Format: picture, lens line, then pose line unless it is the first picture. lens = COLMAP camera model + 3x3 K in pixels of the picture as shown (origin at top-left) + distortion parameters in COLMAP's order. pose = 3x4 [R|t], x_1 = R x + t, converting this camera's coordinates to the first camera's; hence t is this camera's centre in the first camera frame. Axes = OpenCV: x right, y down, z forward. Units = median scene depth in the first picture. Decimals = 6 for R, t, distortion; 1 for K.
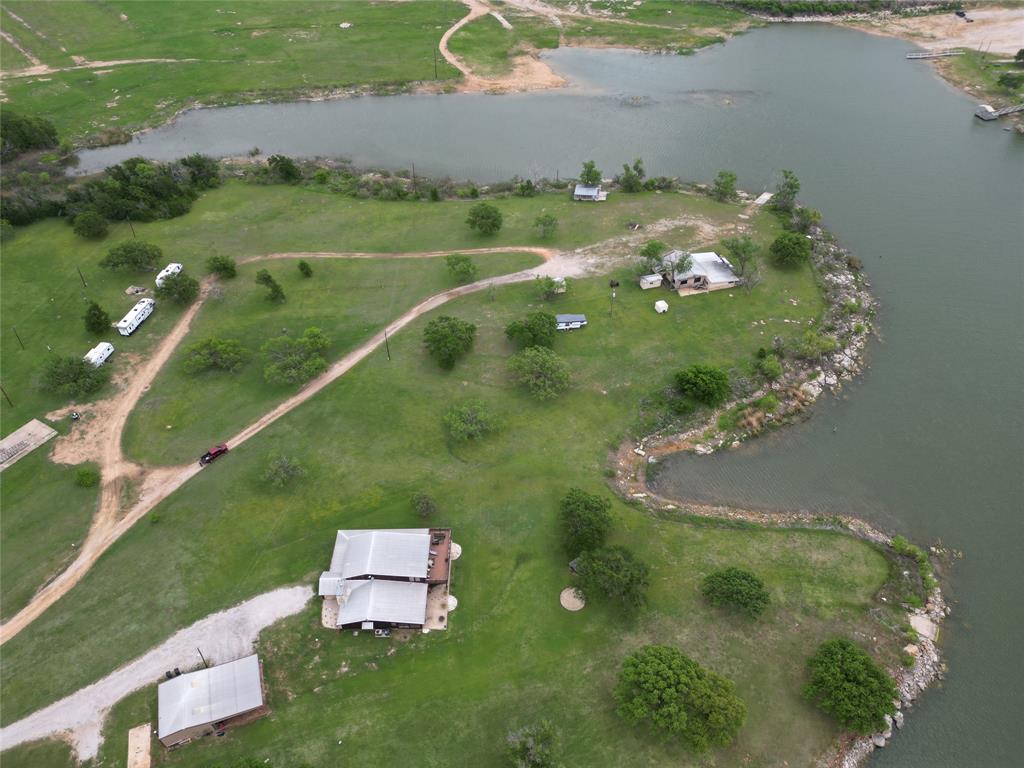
lens RADIAL K [[721.2, 0, 513.4], [0, 721.2, 381.1], [0, 0, 1]] dist [0.067377, -0.046216]
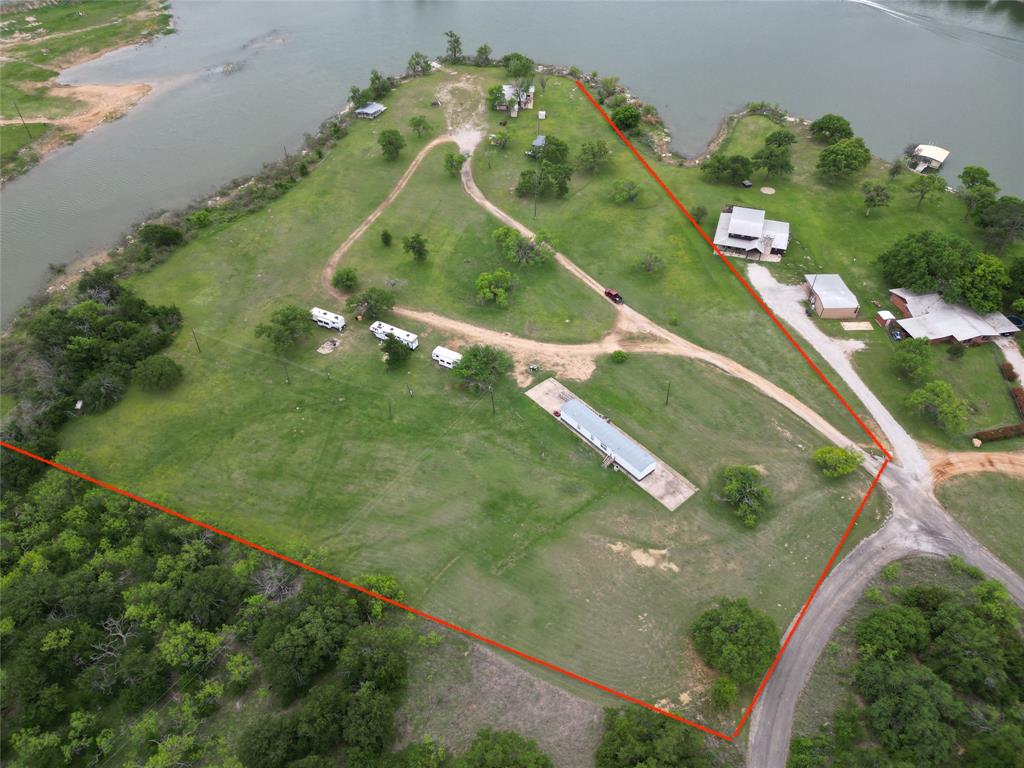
lens RADIAL K [[721.2, 0, 509.3], [0, 721.2, 382.4], [0, 0, 1]] dist [0.067377, -0.046216]
pose [[0.323049, -0.638667, 0.698387, -1.346017], [0.644440, 0.688880, 0.331877, -0.302214], [-0.693063, 0.342856, 0.634124, 0.384034]]
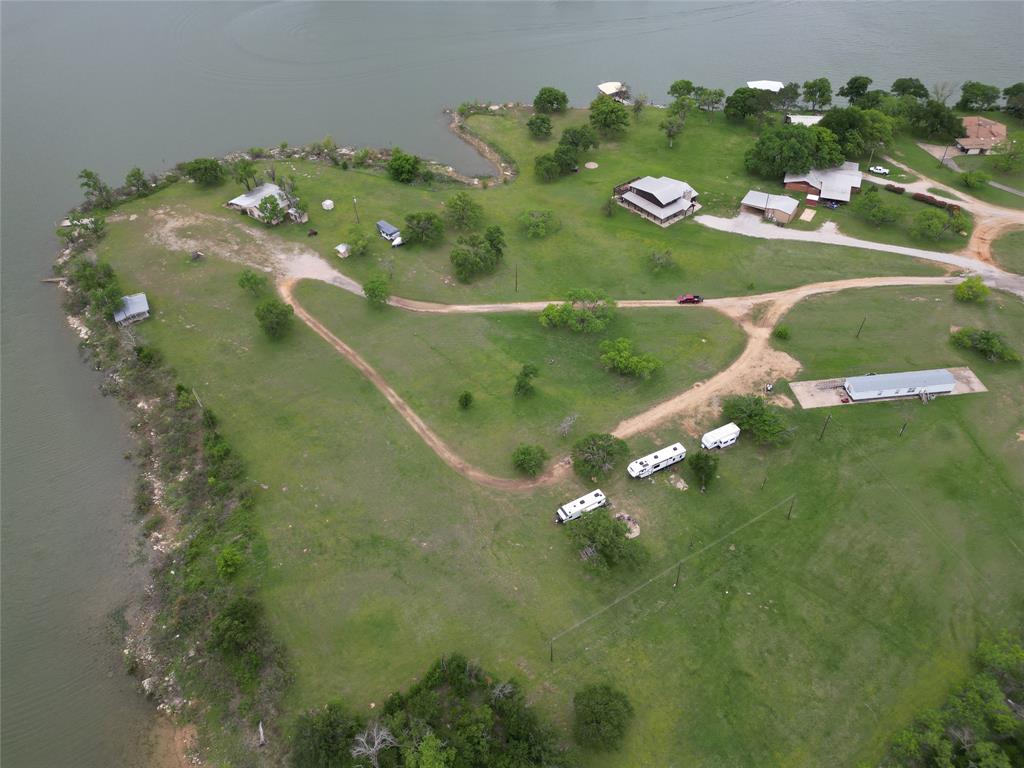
lens RADIAL K [[721.2, 0, 513.2], [0, 721.2, 385.9], [0, 0, 1]] dist [0.067377, -0.046216]
pose [[-0.614625, -0.534560, 0.580070, -0.967437], [0.547754, 0.239936, 0.801496, -0.958849], [-0.567628, 0.810356, 0.145337, 1.059975]]
